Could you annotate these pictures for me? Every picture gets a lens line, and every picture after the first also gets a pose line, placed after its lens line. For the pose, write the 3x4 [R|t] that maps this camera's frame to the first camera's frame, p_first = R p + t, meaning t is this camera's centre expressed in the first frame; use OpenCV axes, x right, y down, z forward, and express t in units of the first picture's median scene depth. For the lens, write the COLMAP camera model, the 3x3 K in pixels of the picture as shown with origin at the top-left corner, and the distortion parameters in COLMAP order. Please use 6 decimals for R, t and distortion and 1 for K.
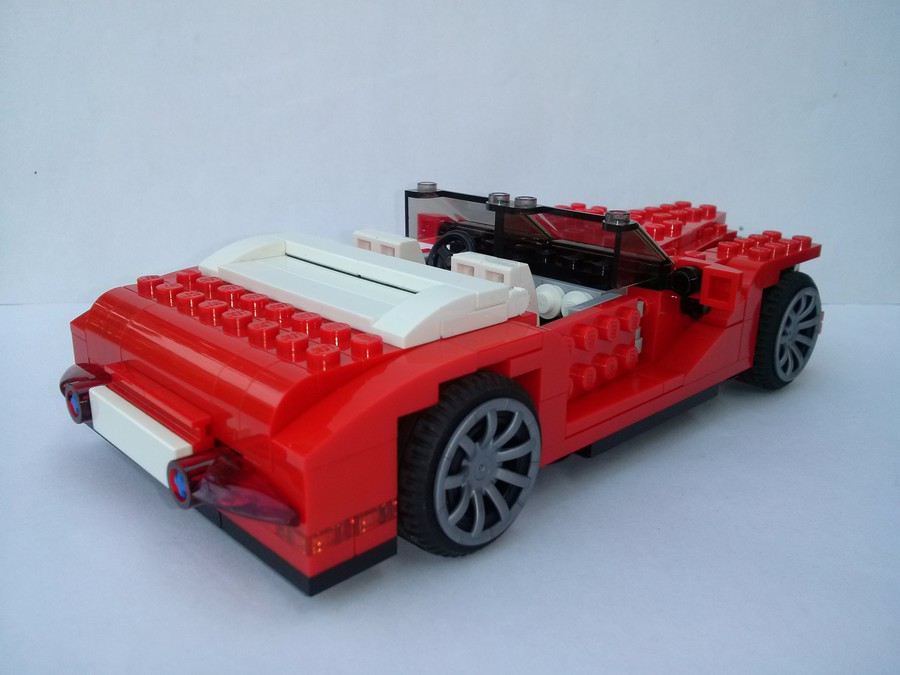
lens RADIAL K [[803.2, 0, 450.0], [0, 803.2, 337.5], [0, 0, 1]] dist [-0.002806, -0.023272]
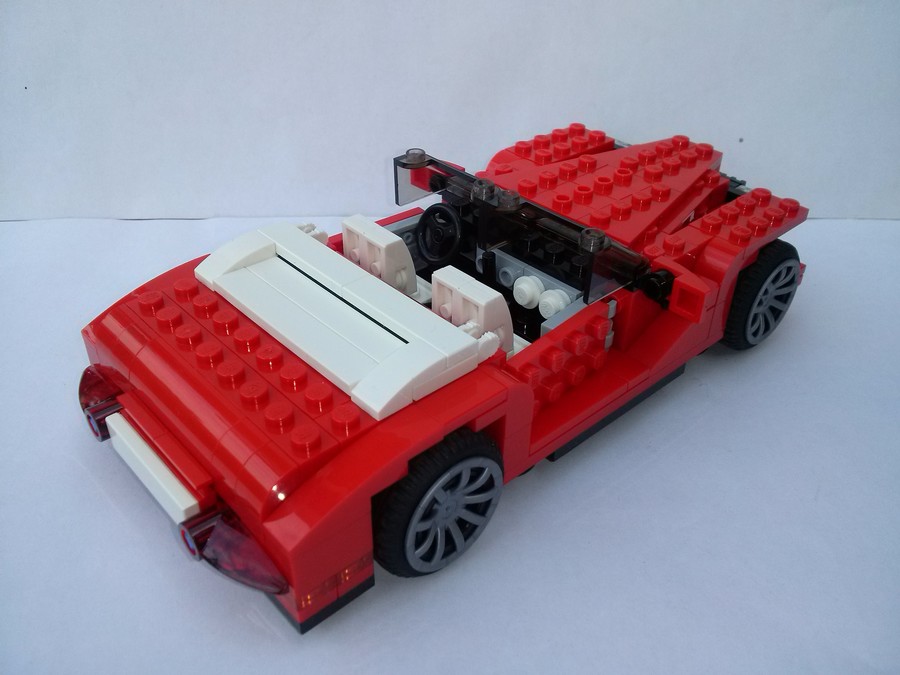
lens RADIAL K [[803.2, 0, 450.0], [0, 803.2, 337.5], [0, 0, 1]] dist [-0.002806, -0.023272]
pose [[0.999557, 0.015923, -0.025143, 0.059480], [-0.007968, 0.957176, 0.289398, -0.366118], [0.028675, -0.289070, 0.956878, -0.033788]]
